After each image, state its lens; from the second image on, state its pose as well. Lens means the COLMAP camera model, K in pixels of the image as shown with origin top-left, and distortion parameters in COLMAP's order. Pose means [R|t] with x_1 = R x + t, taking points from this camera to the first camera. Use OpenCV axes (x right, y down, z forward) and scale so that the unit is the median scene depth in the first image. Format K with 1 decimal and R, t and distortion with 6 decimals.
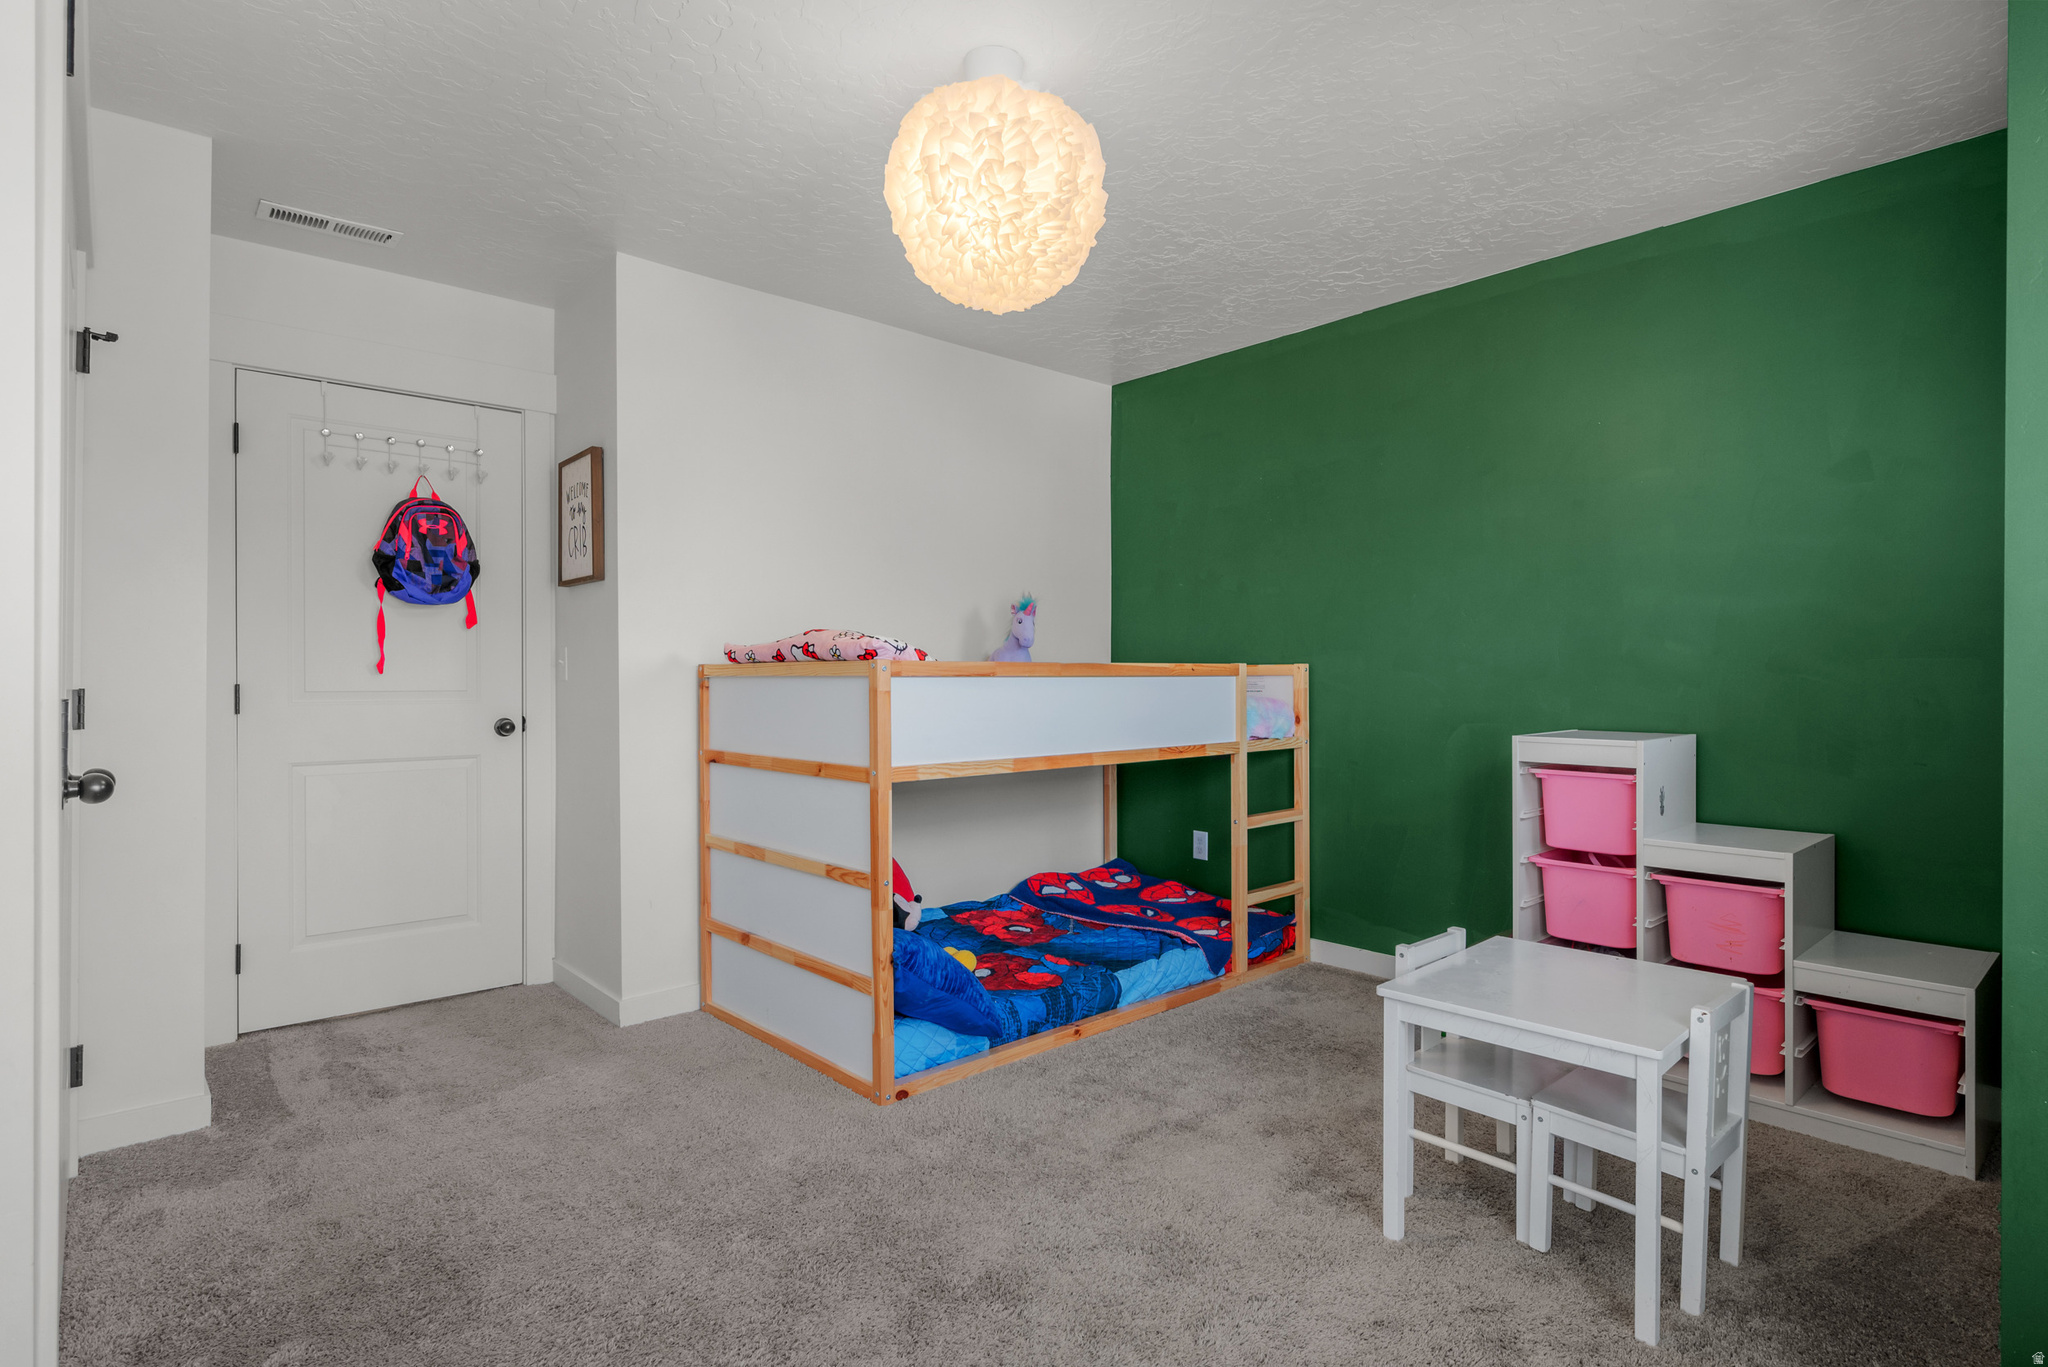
lens RADIAL K [[1046.8, 0, 1020.1], [0, 1046.8, 658.3], [0, 0, 1]] dist [-0.000179, -0.000989]
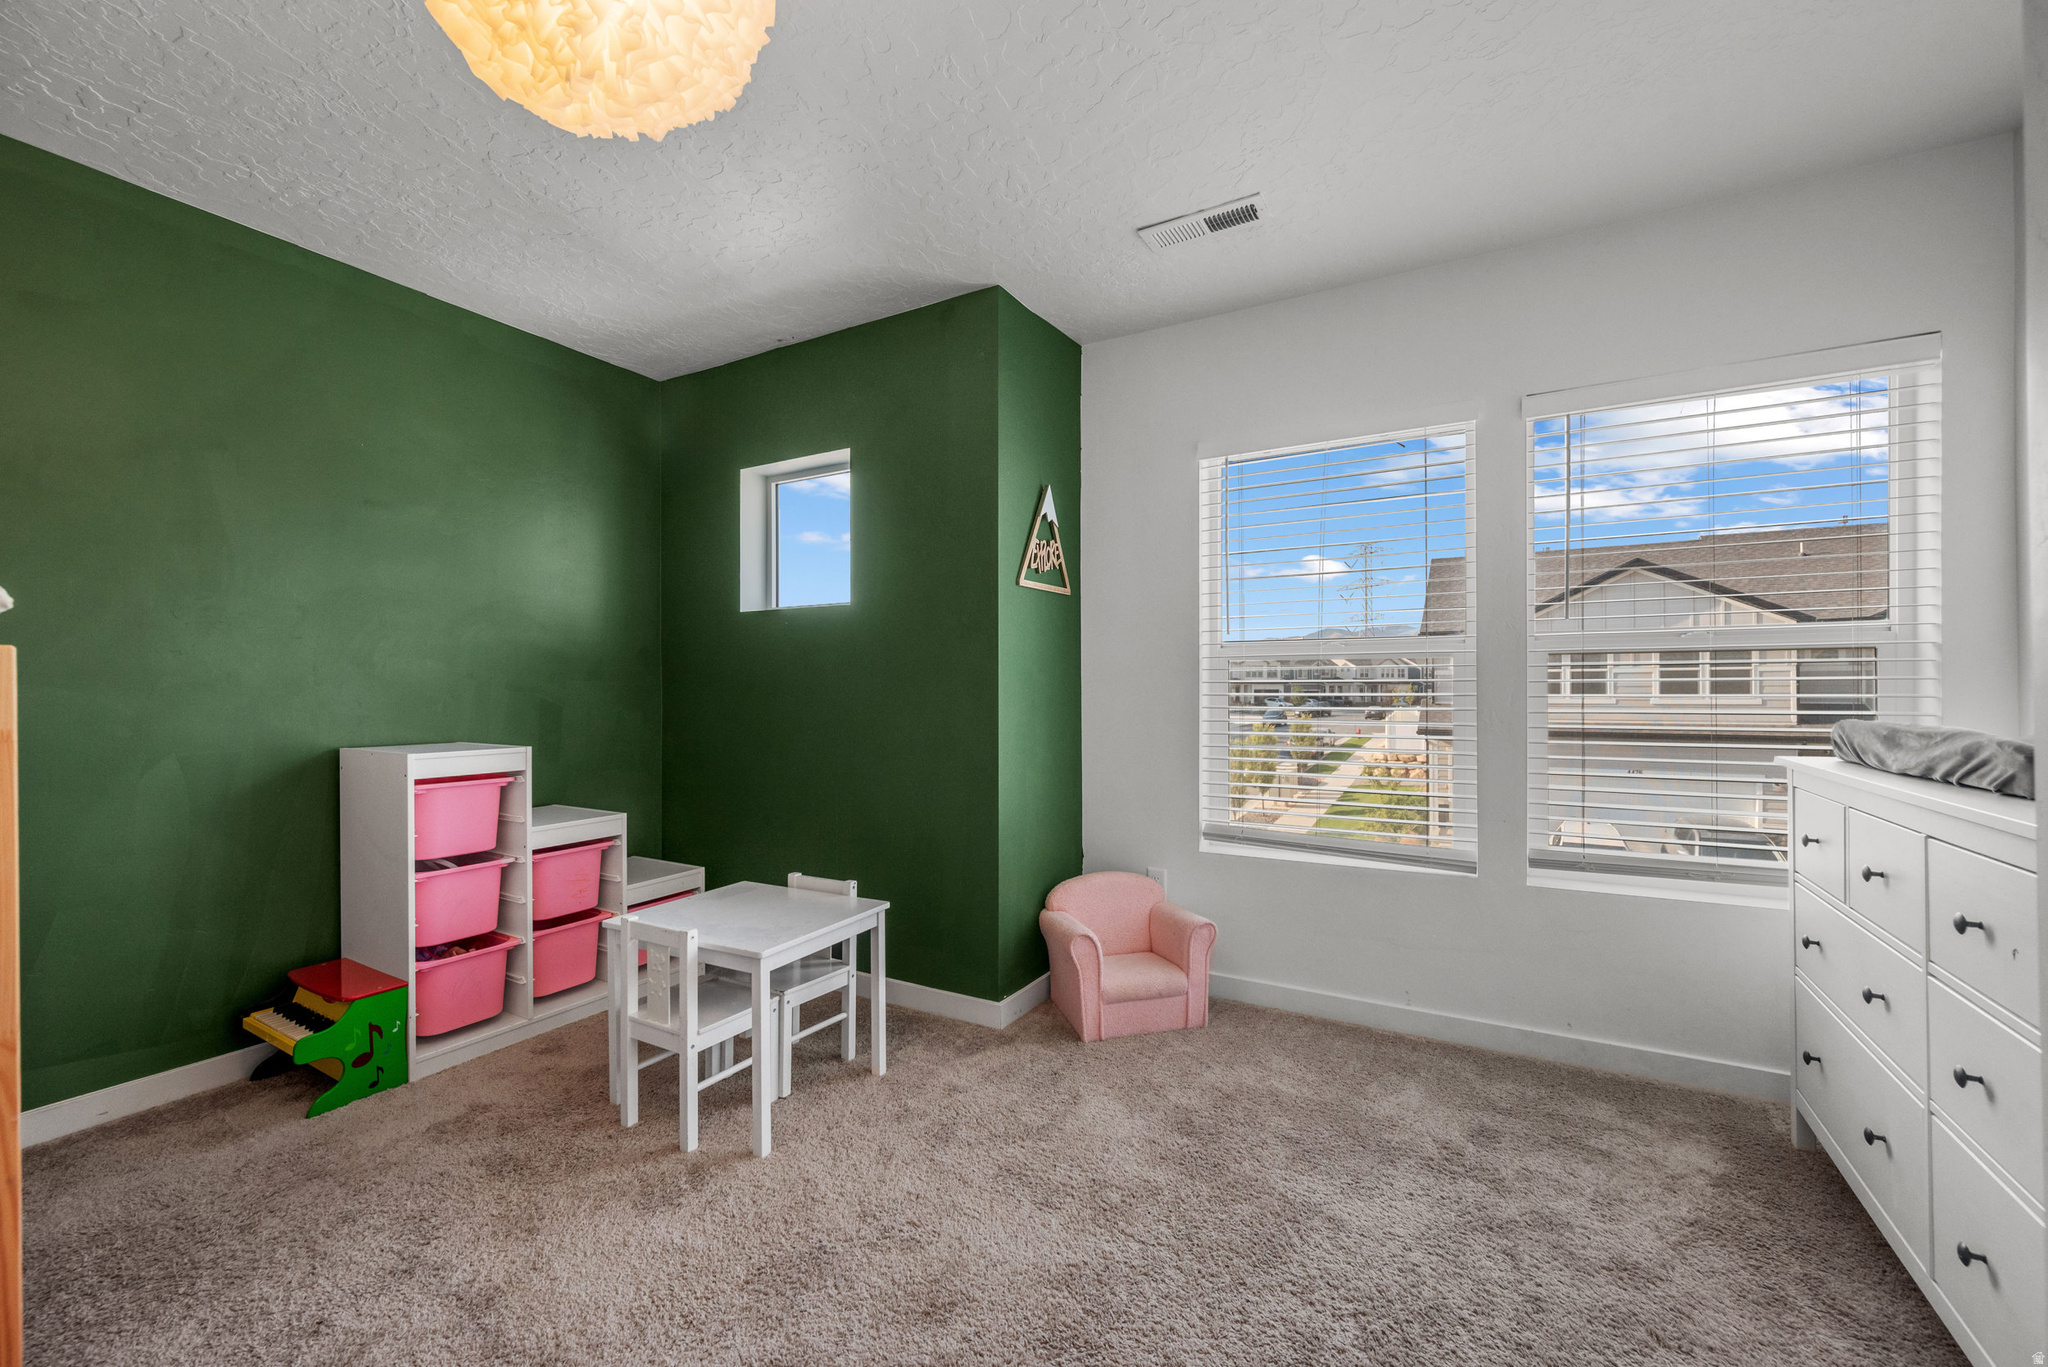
lens RADIAL K [[807.1, 0, 1024.0], [0, 807.1, 683.5], [0, 0, 1]] dist [-0.002635, 0.000068]
pose [[-0.315649, 0.007902, 0.948843, -0.463523], [-0.005142, 0.999936, -0.010039, 0.012234], [-0.948862, -0.008048, -0.315588, 0.747512]]
